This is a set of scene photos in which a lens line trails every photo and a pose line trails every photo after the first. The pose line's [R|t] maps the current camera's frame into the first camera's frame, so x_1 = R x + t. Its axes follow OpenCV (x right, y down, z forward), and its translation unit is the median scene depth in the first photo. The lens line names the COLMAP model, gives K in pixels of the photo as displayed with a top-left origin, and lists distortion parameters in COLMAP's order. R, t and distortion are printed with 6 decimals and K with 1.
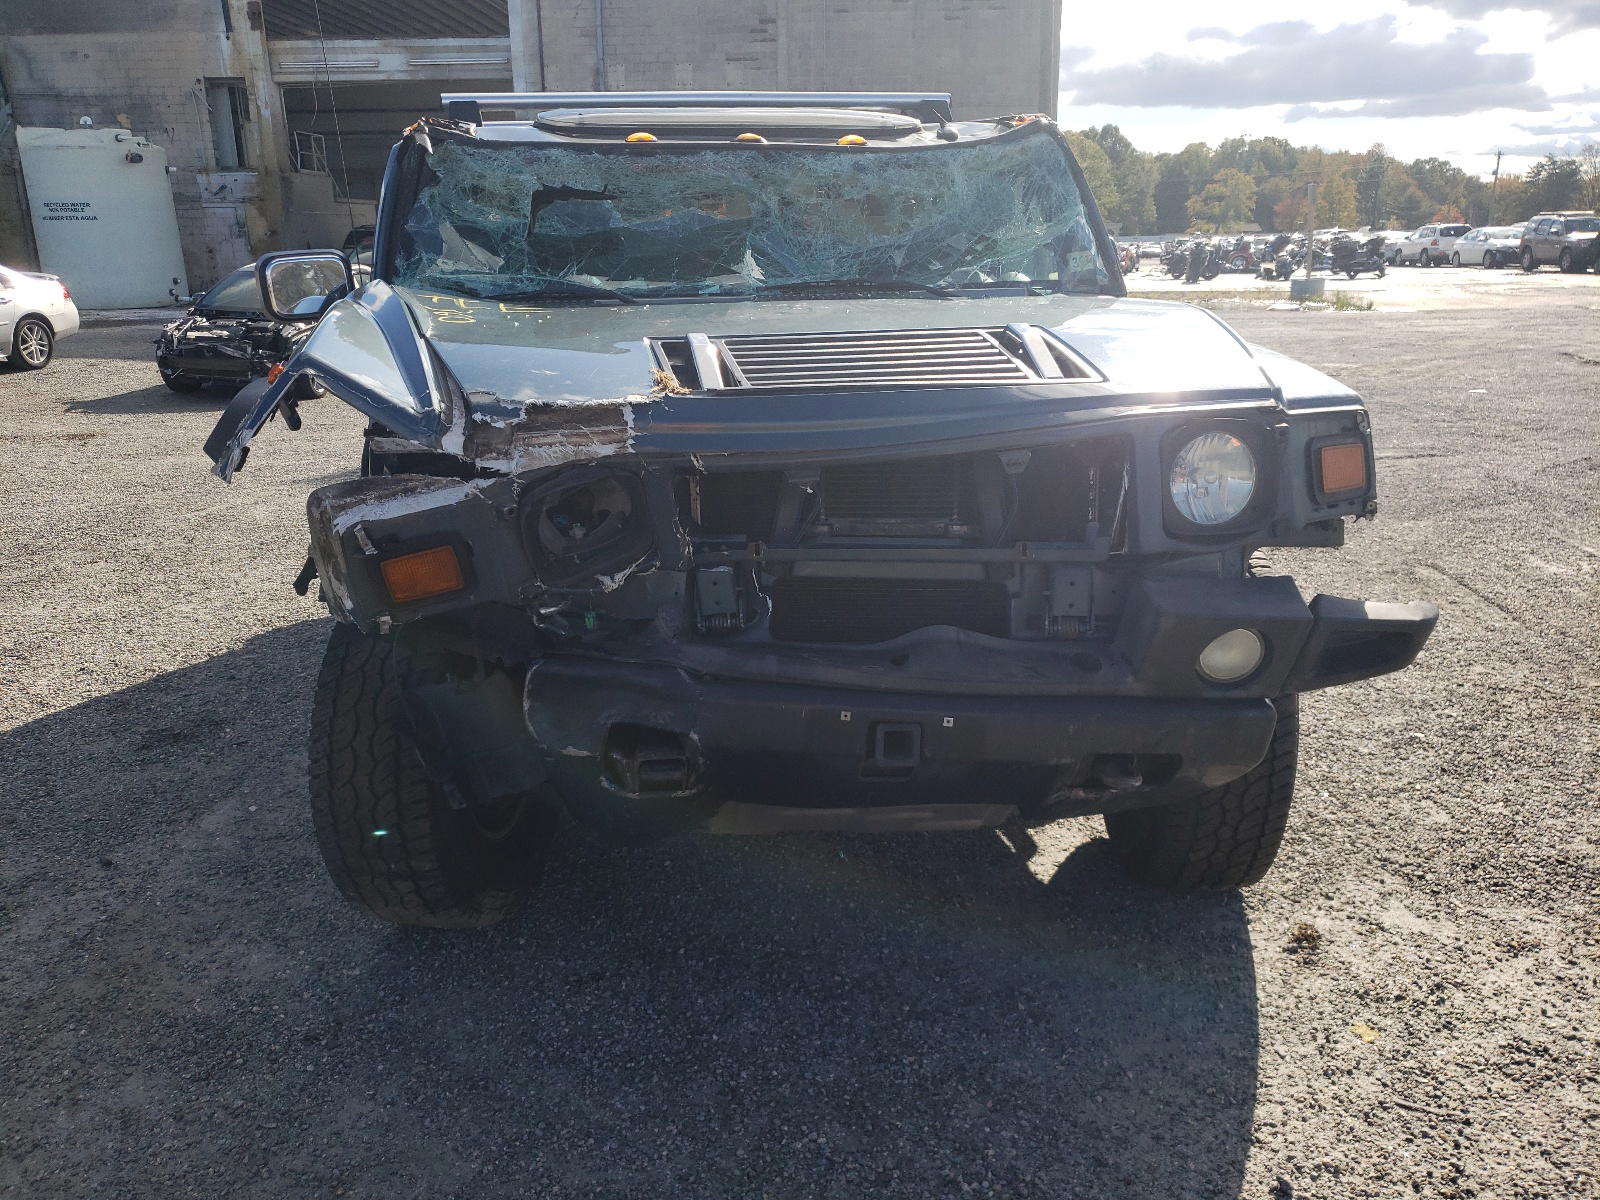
lens RADIAL K [[1354.9, 0, 800.0], [0, 1354.9, 600.0], [0, 0, 1]] dist [0.130070, -0.159767]
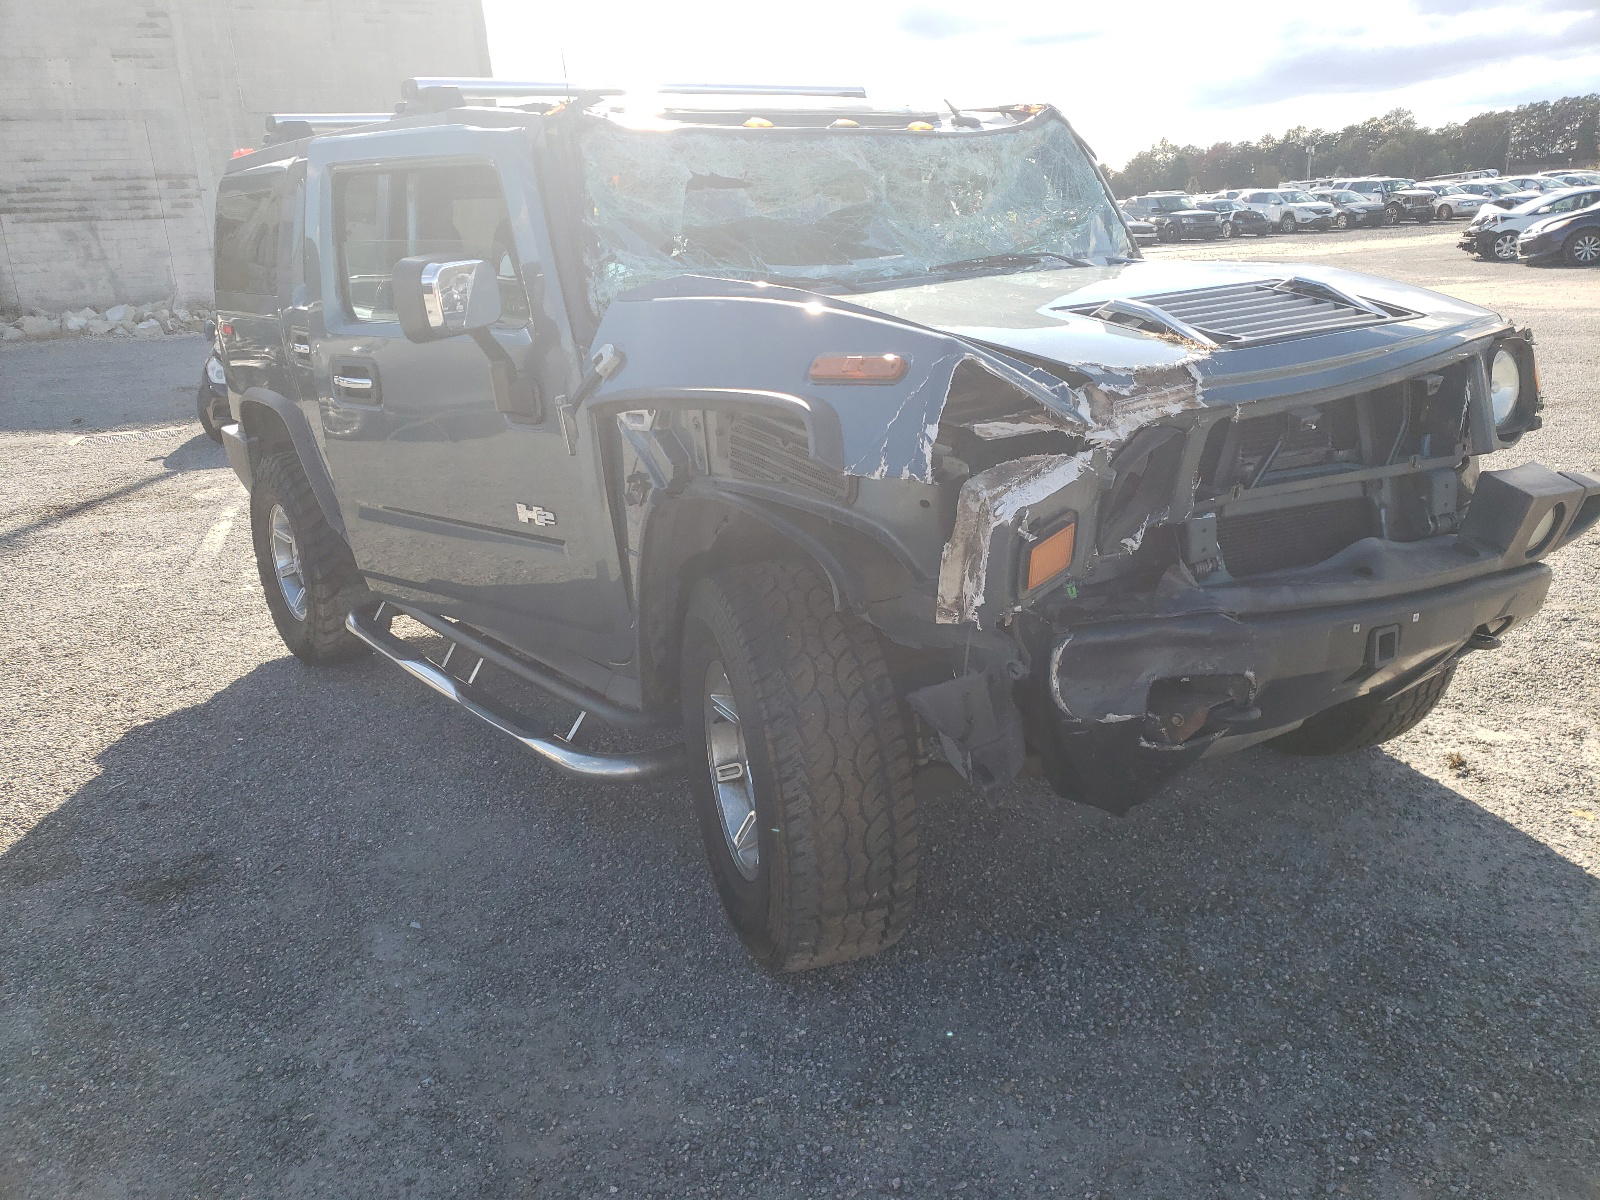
lens RADIAL K [[1354.9, 0, 800.0], [0, 1354.9, 600.0], [0, 0, 1]] dist [0.130070, -0.159767]
pose [[0.863514, -0.163963, 0.476928, -0.837659], [0.169411, 0.985029, 0.031912, -0.046288], [-0.475020, 0.053241, 0.878363, 0.221174]]
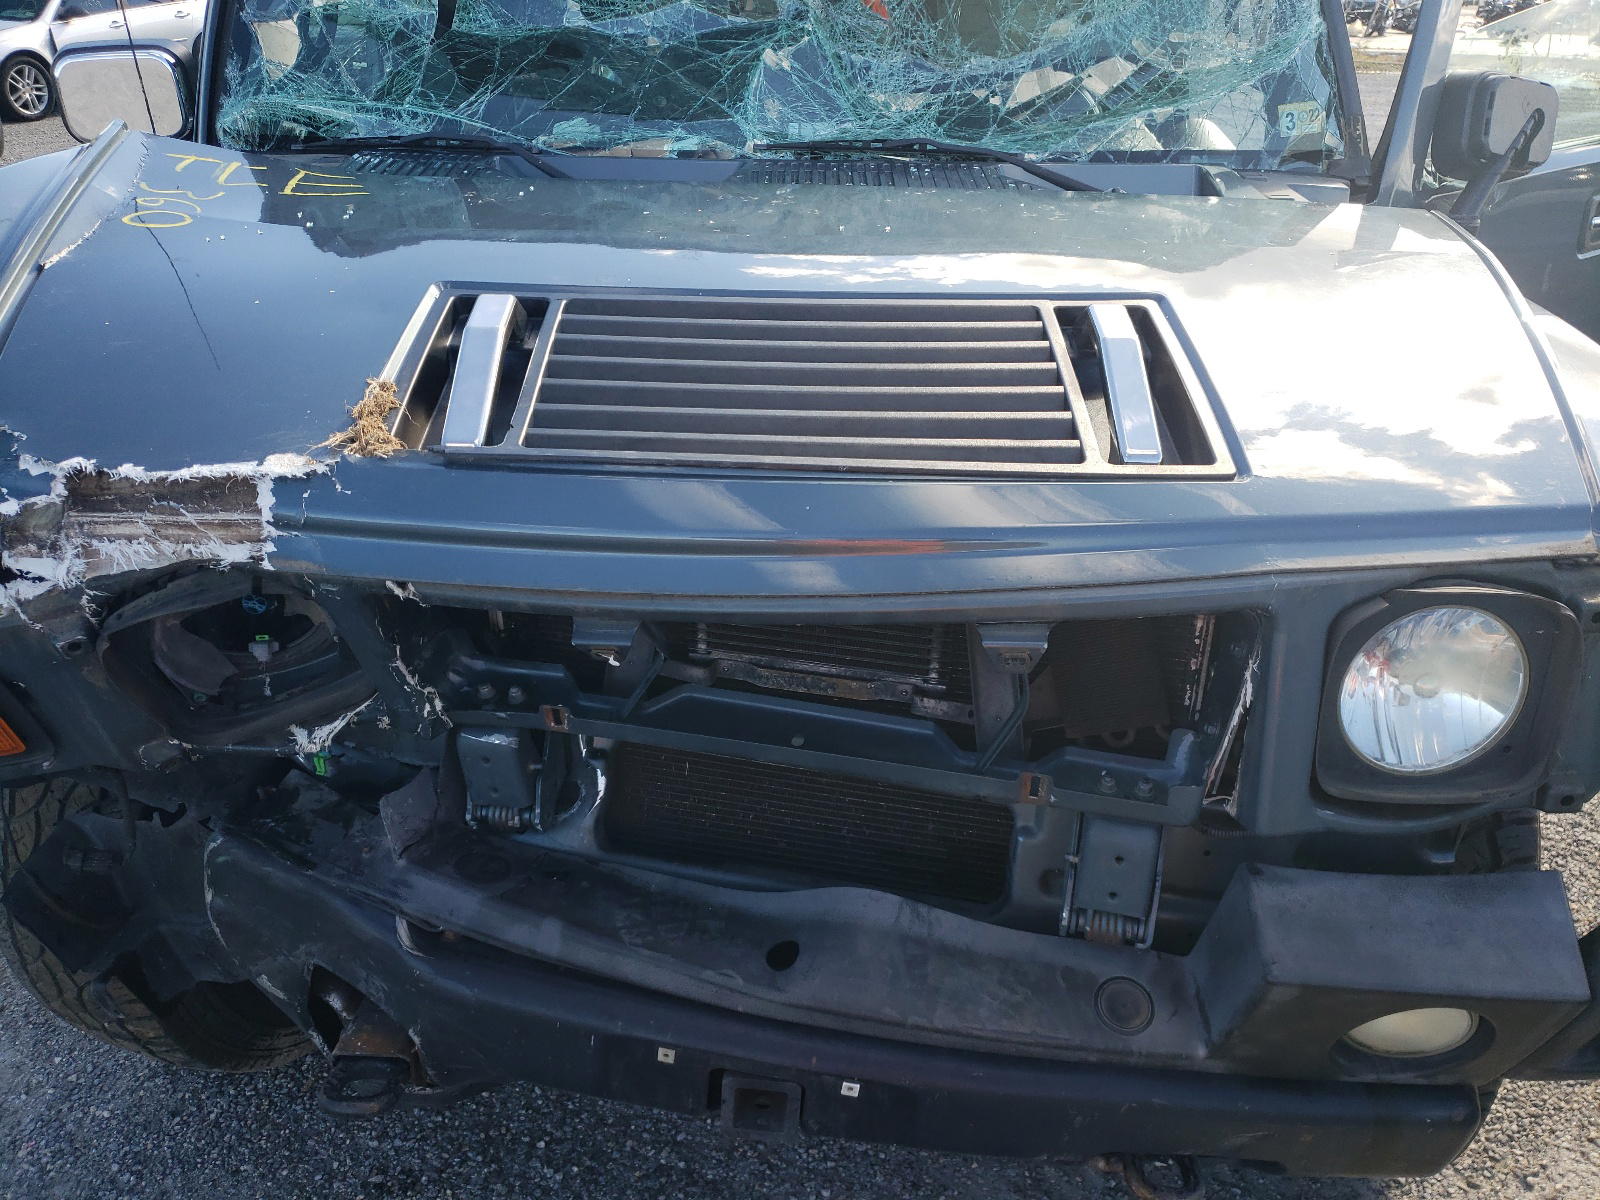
lens RADIAL K [[1310.7, 0, 829.9], [0, 1310.7, 599.5], [0, 0, 1]] dist [0.033207, -0.001138]
pose [[0.984497, 0.108980, -0.137440, 0.145778], [-0.079671, 0.975905, 0.203130, -0.200394], [0.156266, -0.189030, 0.969458, 0.498928]]
